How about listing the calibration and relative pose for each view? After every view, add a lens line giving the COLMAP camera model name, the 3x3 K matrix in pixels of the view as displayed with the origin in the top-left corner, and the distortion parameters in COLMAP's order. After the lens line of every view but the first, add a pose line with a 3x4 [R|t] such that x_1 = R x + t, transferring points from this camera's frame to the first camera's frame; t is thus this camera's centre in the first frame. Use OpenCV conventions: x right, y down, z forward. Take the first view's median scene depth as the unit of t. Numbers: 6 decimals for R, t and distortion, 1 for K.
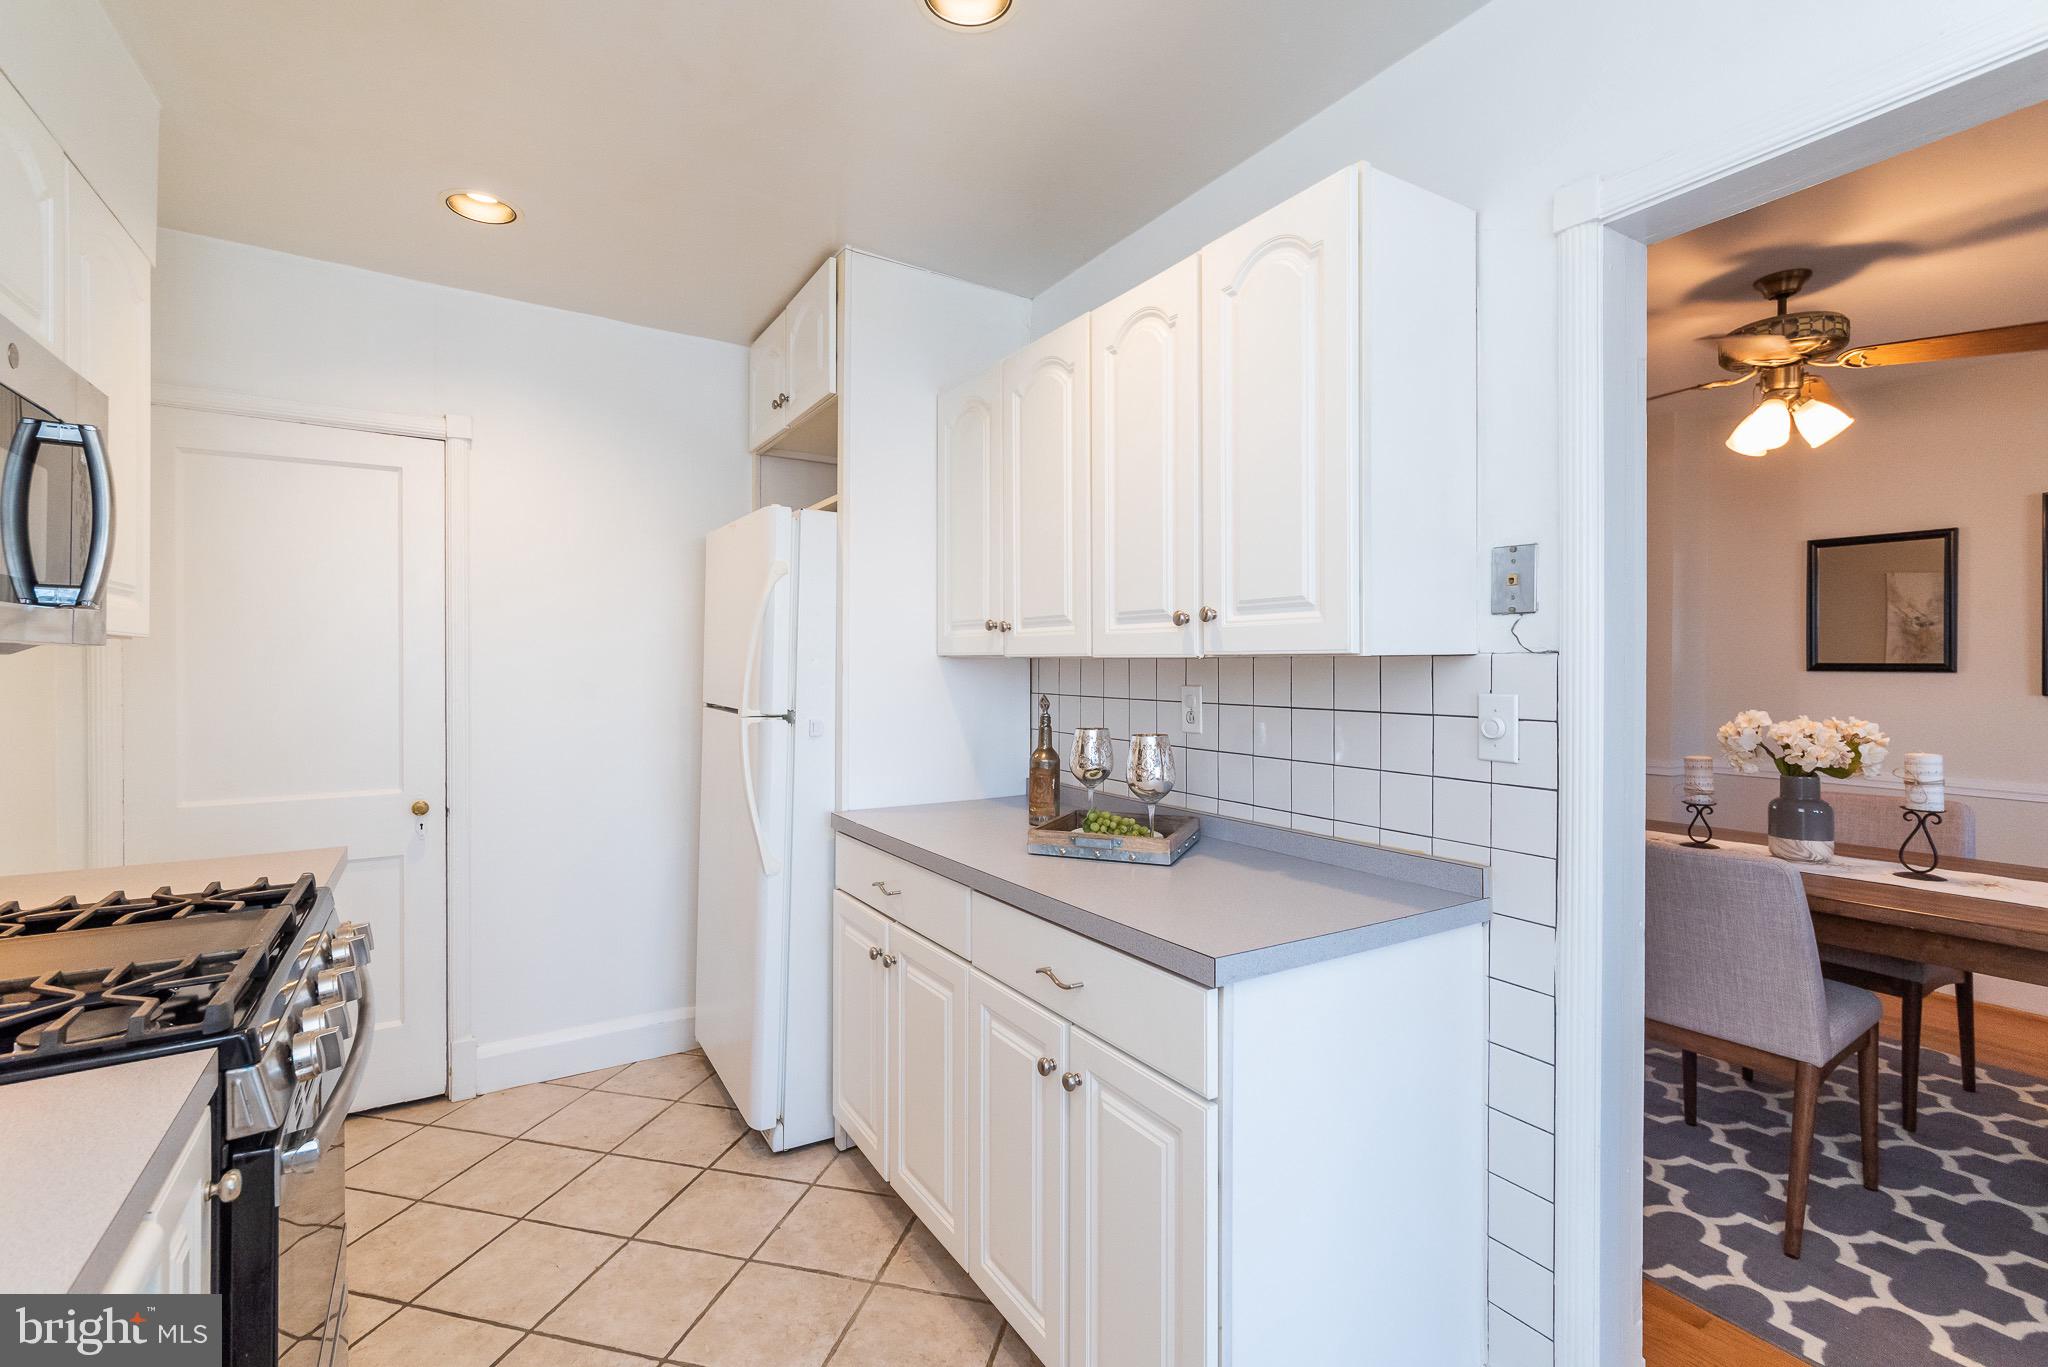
lens RADIAL K [[899.9, 0, 1026.6], [0, 899.9, 673.0], [0, 0, 1]] dist [0.000711, 0.000064]
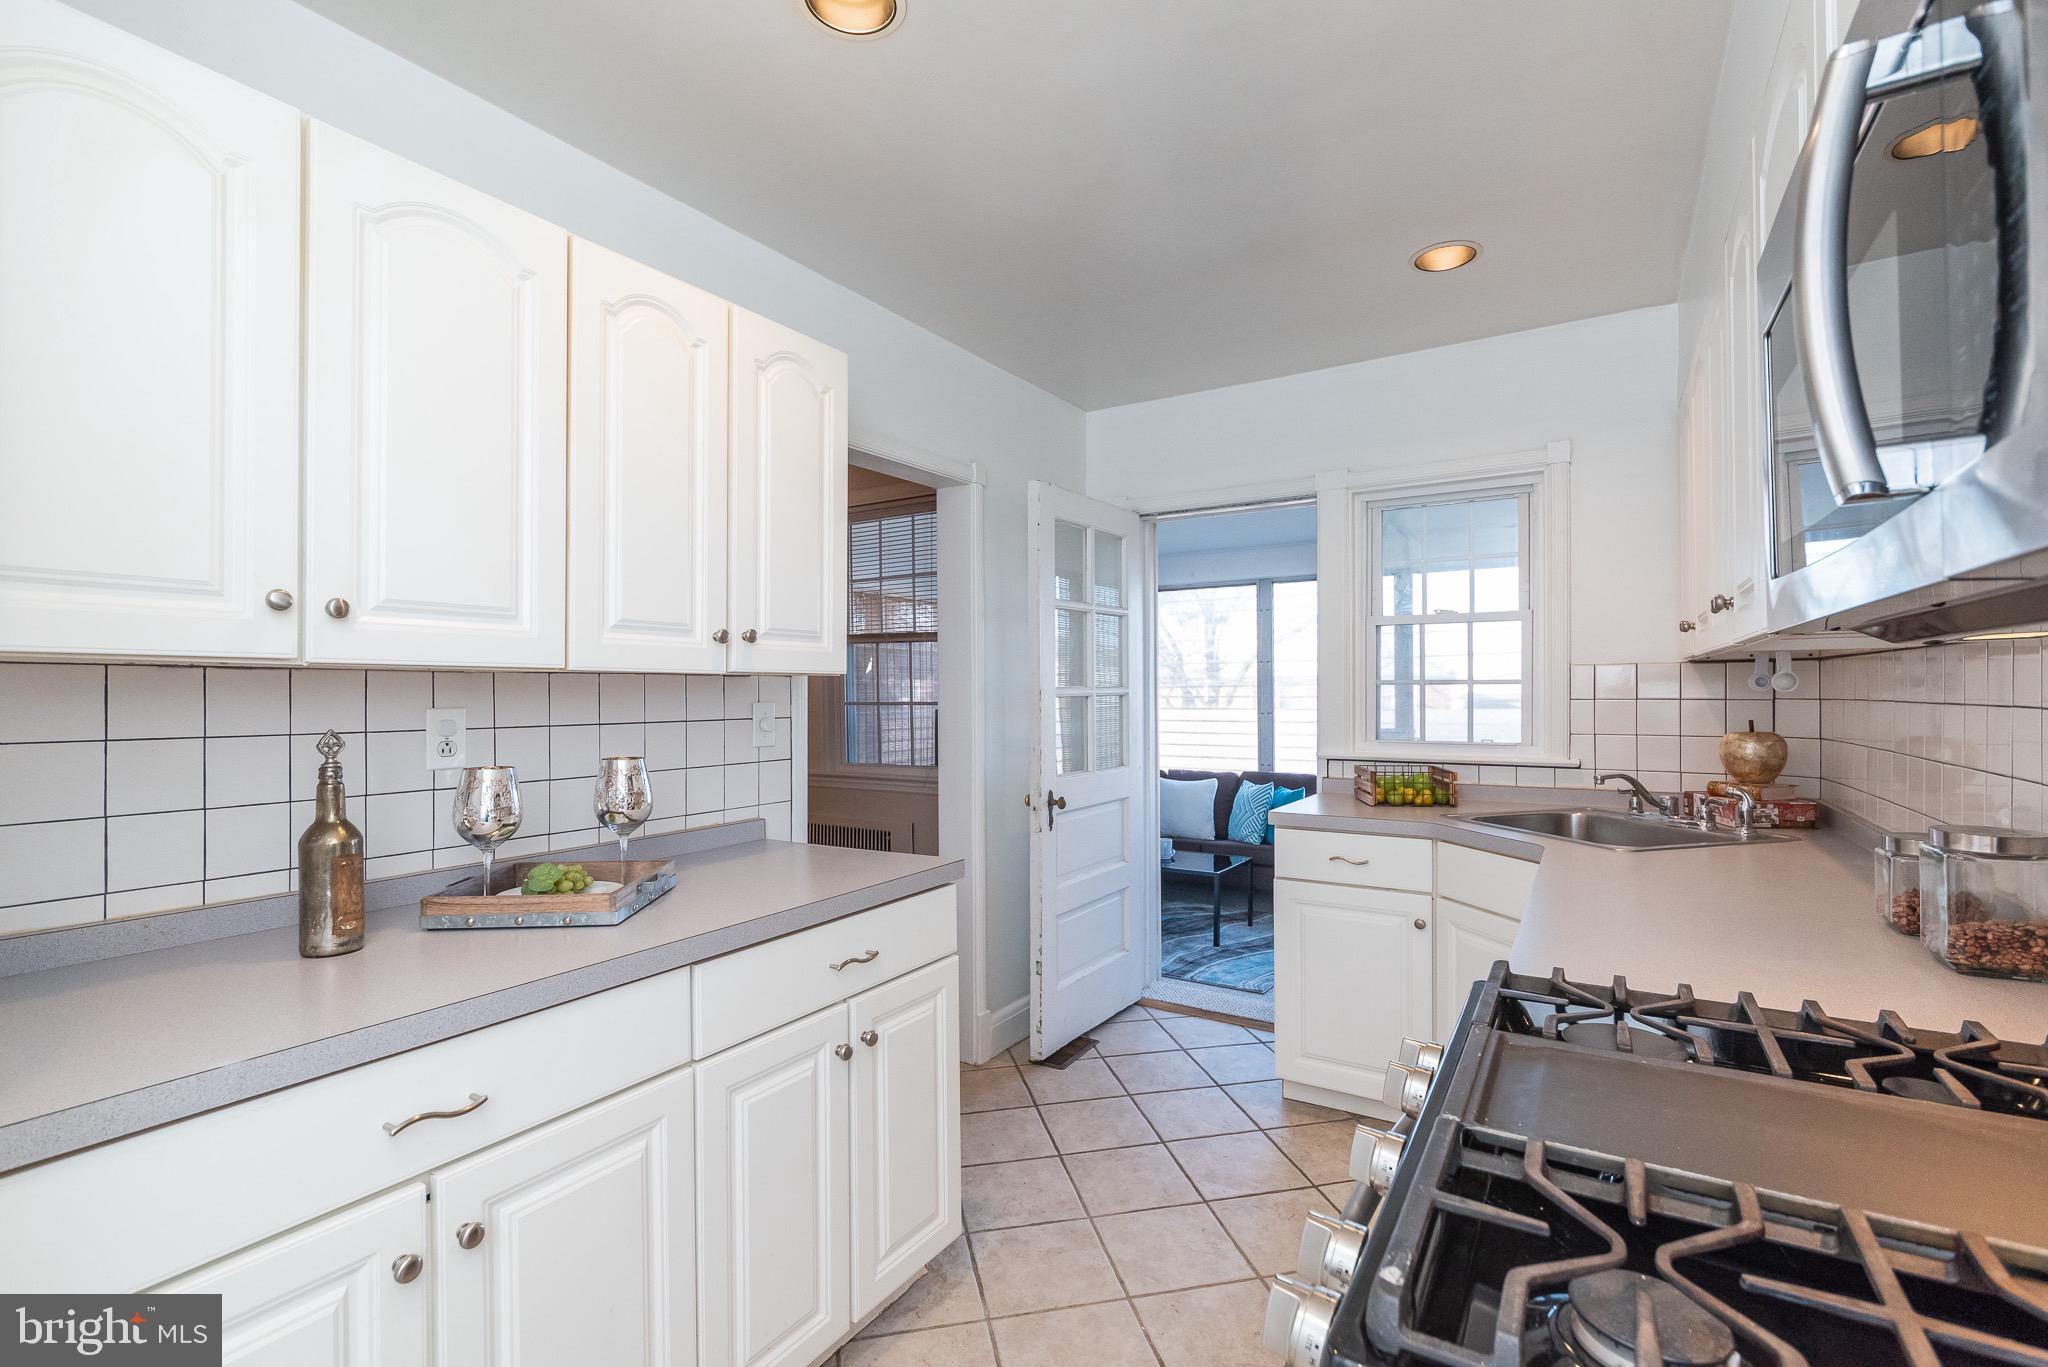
lens RADIAL K [[923.3, 0, 1024.0], [0, 923.3, 683.5], [0, 0, 1]] dist [-0.001507, -0.000356]
pose [[-0.441998, 0.007819, 0.896982, -0.902699], [0.011980, 0.999924, -0.002813, 0.001962], [-0.896936, 0.009503, -0.442058, 1.095009]]
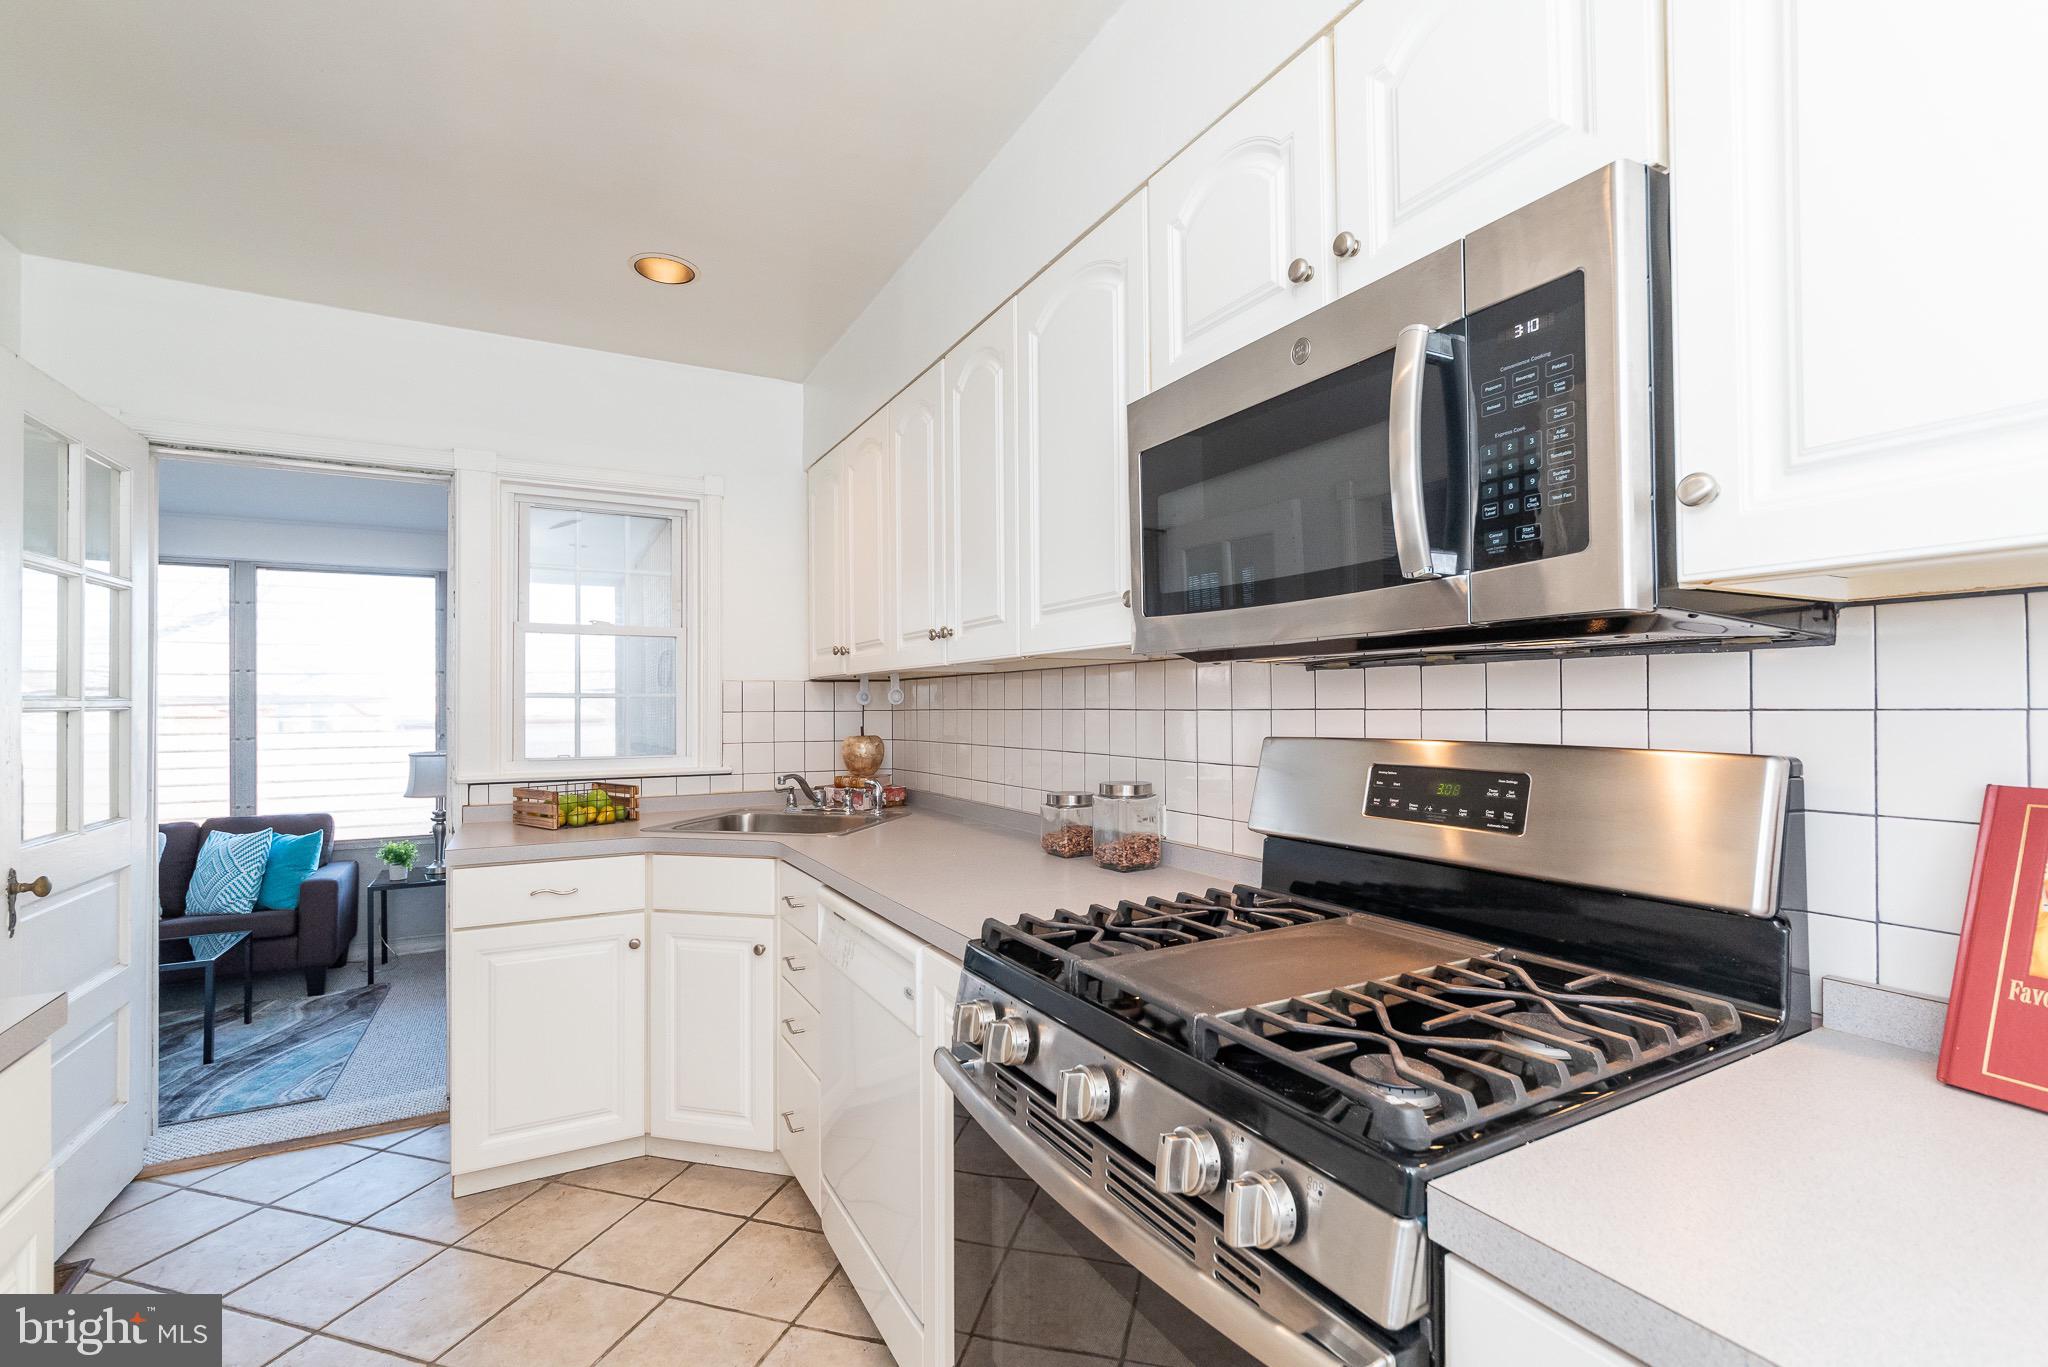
lens RADIAL K [[932.1, 0, 1016.6], [0, 932.1, 689.9], [0, 0, 1]] dist [-0.000796, 0.006203]
pose [[-0.998751, 0.006250, 0.049564, -0.738596], [0.005728, 0.999927, -0.010661, 0.008226], [-0.049627, -0.010364, -0.998714, 1.179445]]
